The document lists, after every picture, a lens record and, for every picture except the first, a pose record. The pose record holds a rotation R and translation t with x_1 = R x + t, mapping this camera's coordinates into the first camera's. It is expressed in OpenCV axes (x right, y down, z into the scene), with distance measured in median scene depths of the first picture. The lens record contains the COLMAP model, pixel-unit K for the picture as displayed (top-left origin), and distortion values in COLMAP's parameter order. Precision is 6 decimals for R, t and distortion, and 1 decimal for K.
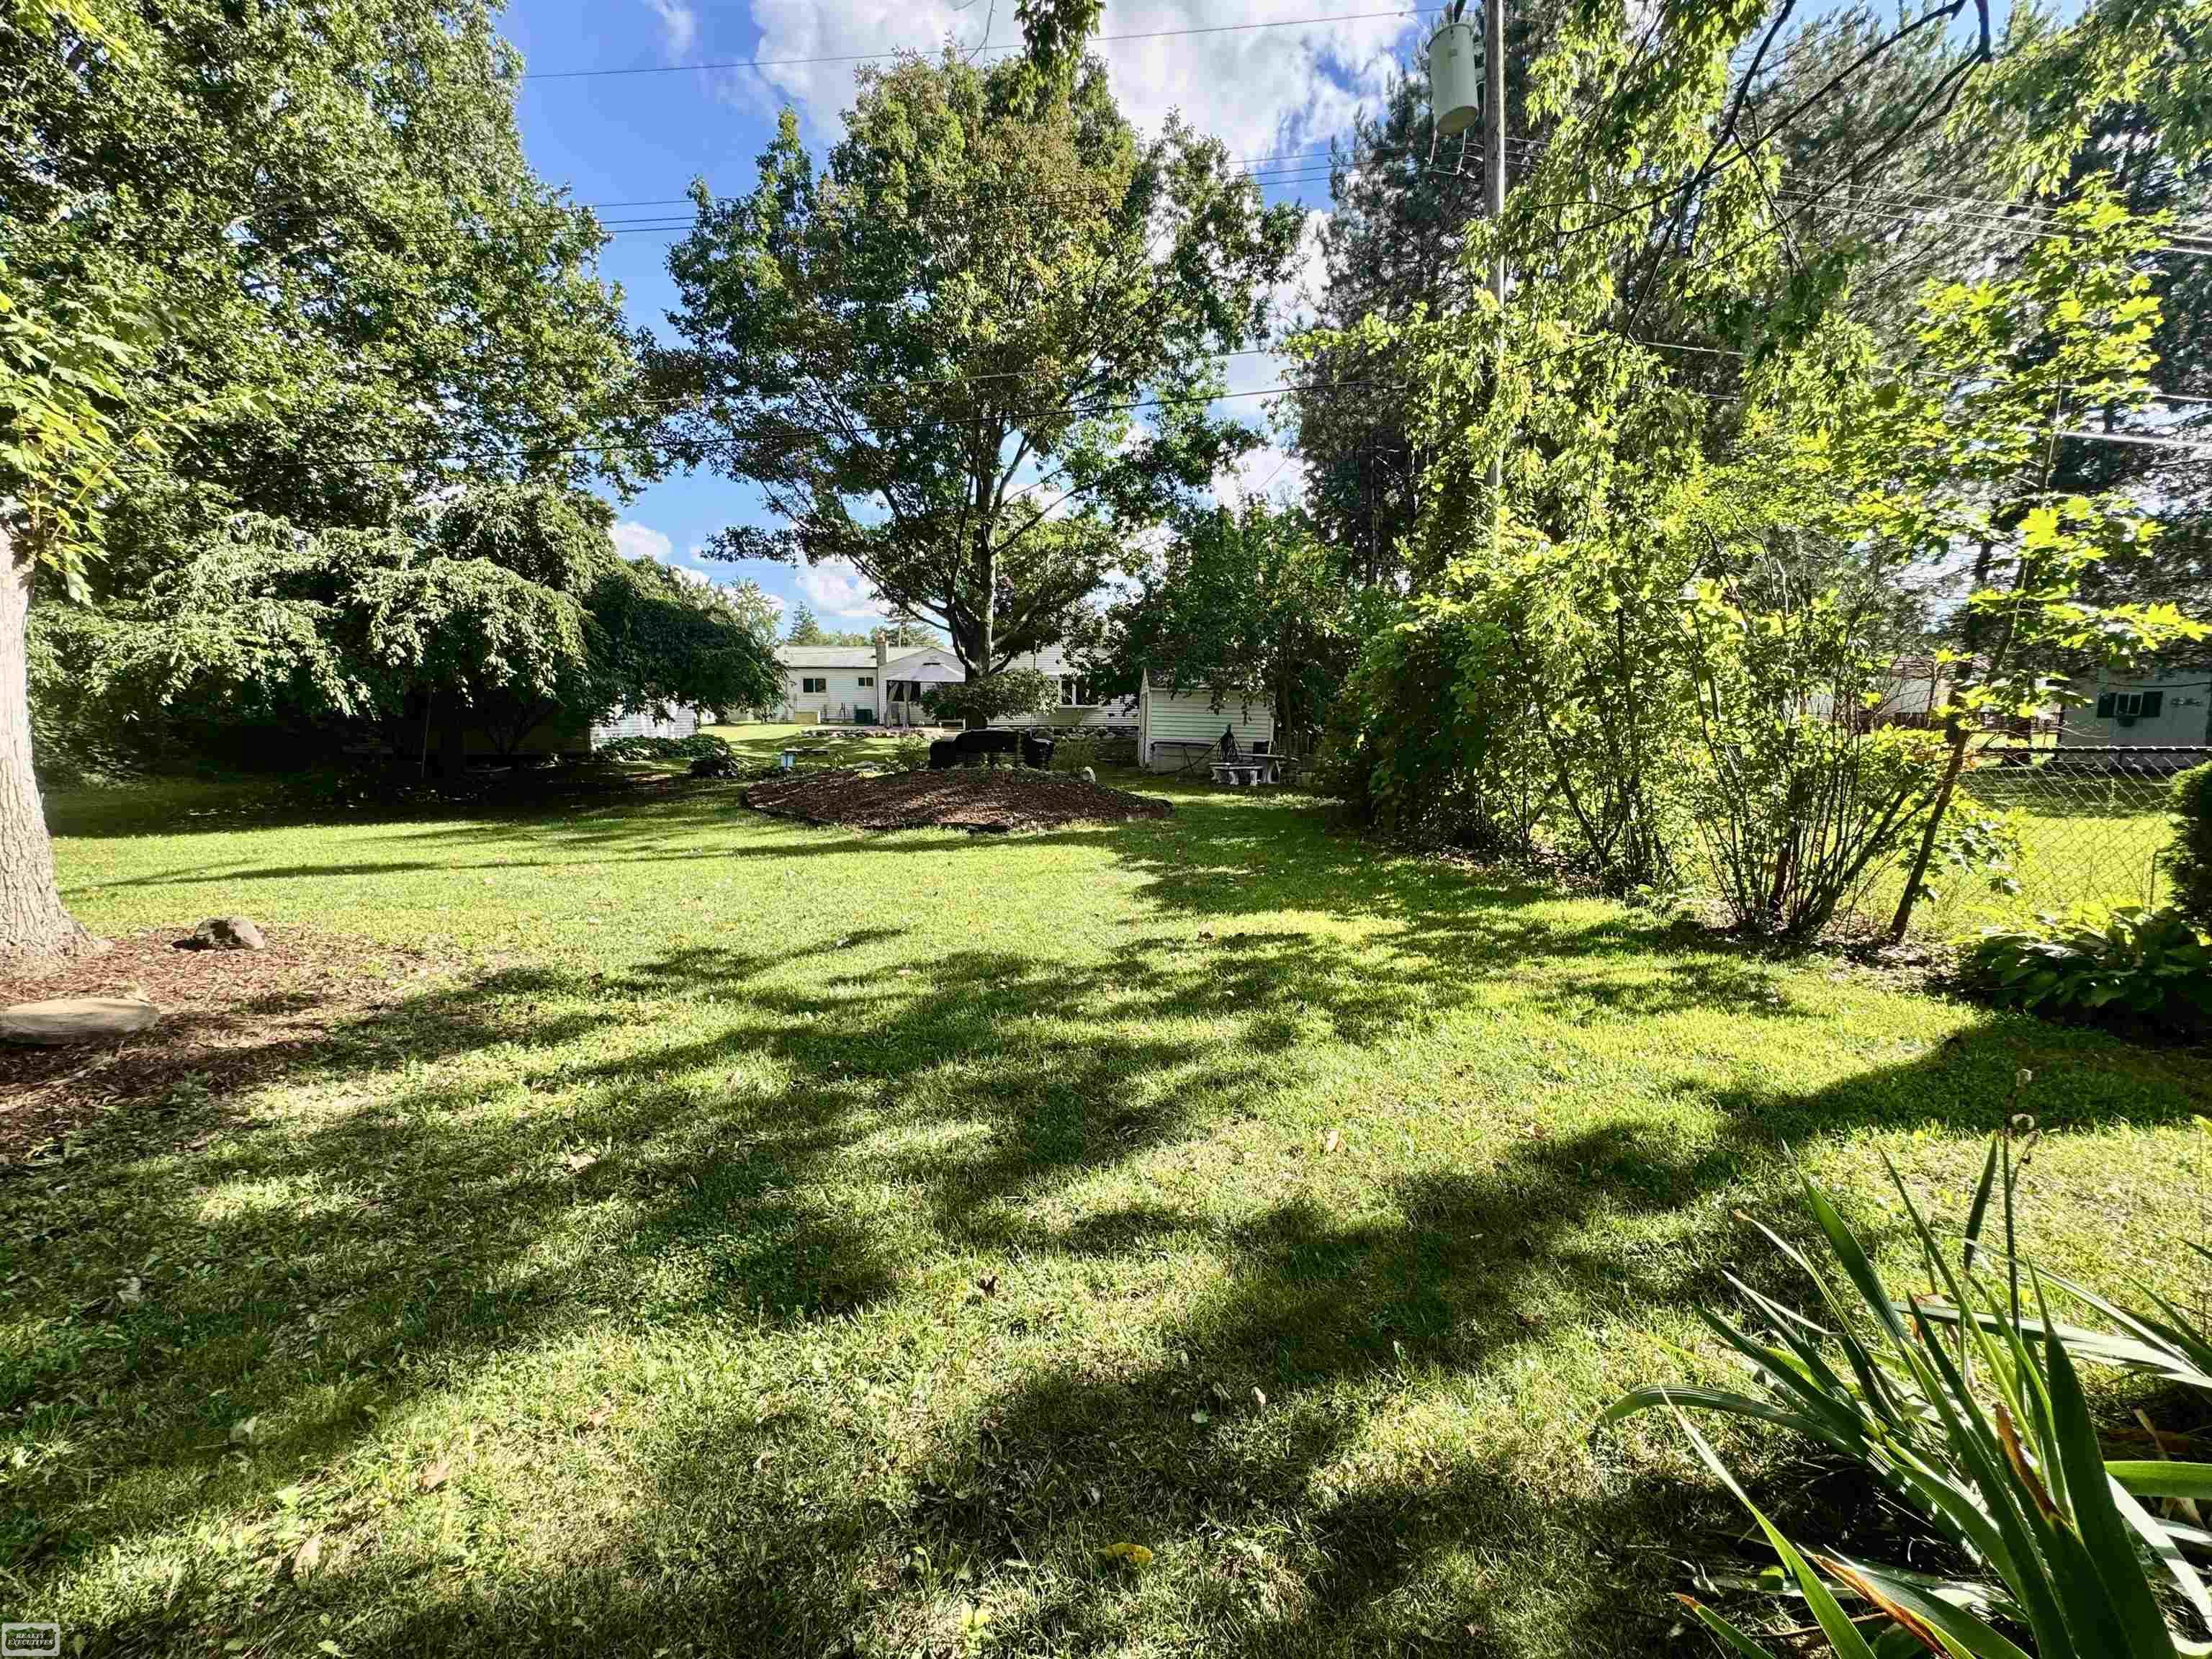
lens RADIAL K [[895.6, 0, 1107.3], [0, 895.6, 836.3], [0, 0, 1]] dist [-0.001816, 0.000443]
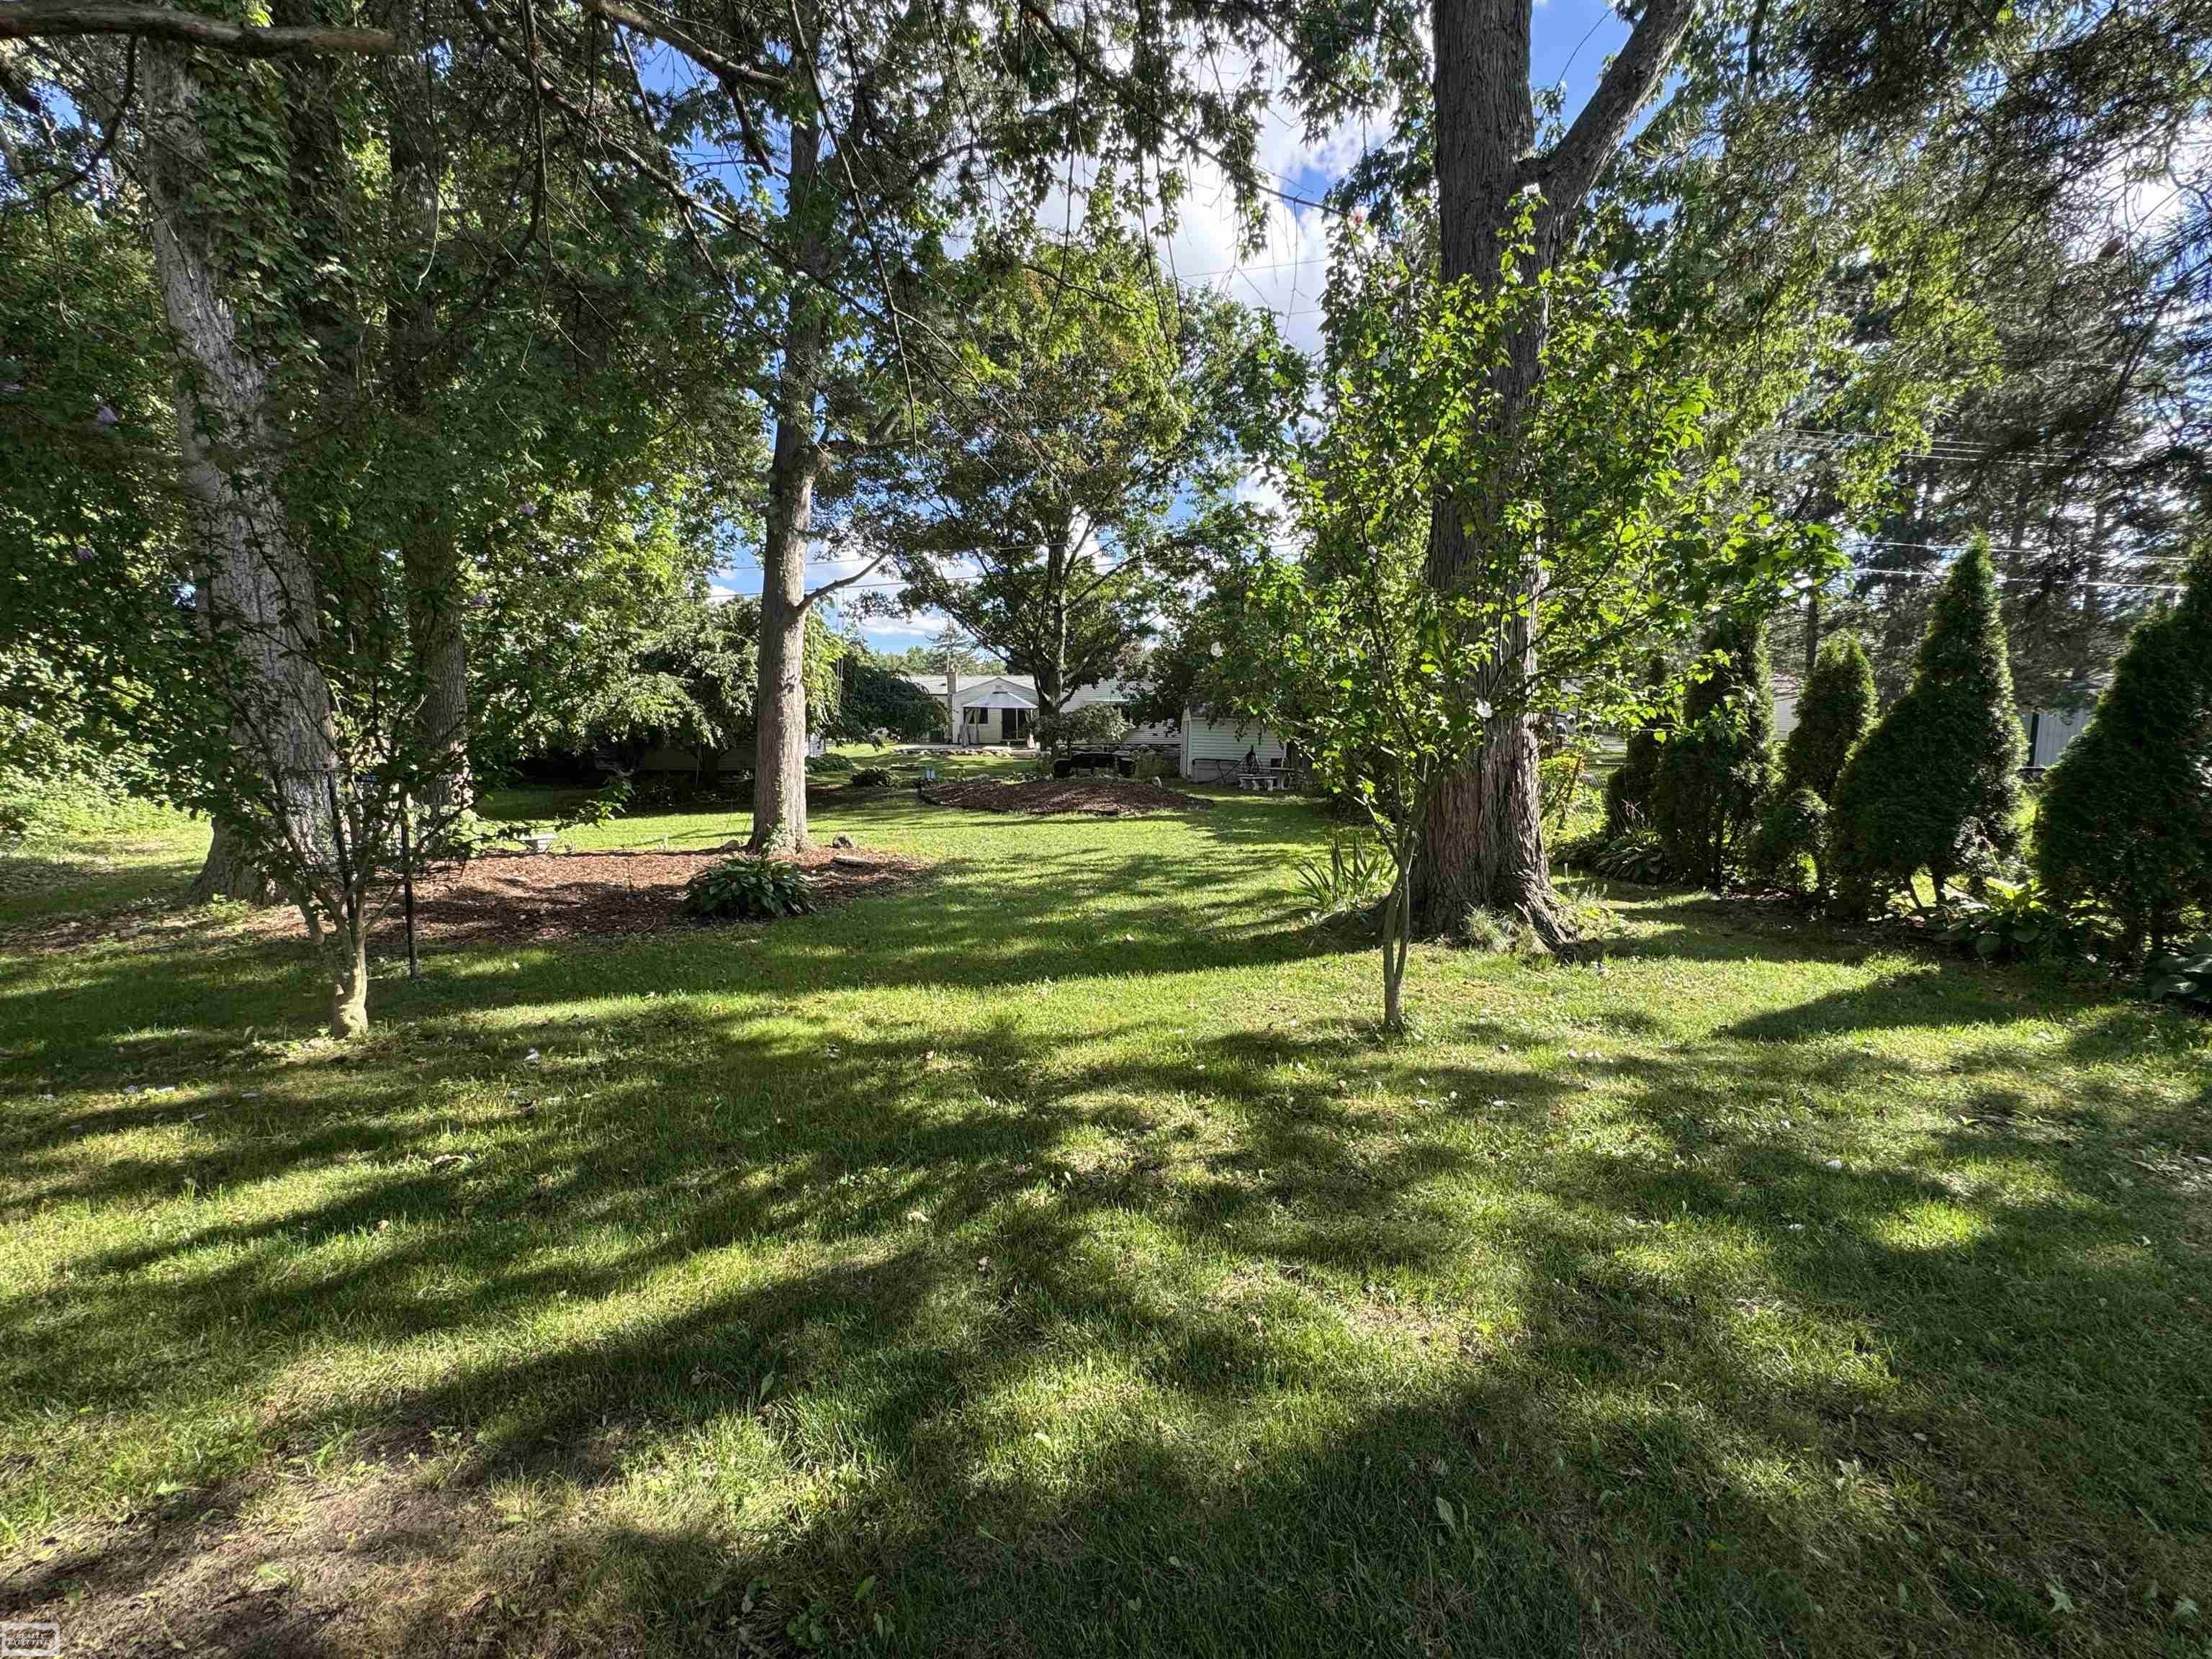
lens RADIAL K [[895.6, 0, 1102.9], [0, 895.6, 821.1], [0, 0, 1]] dist [-0.001816, 0.000443]
pose [[0.999469, -0.002264, -0.032511, -0.033824], [0.001234, 0.999498, -0.031668, 0.023222], [0.032567, 0.031611, 0.998970, -0.261356]]
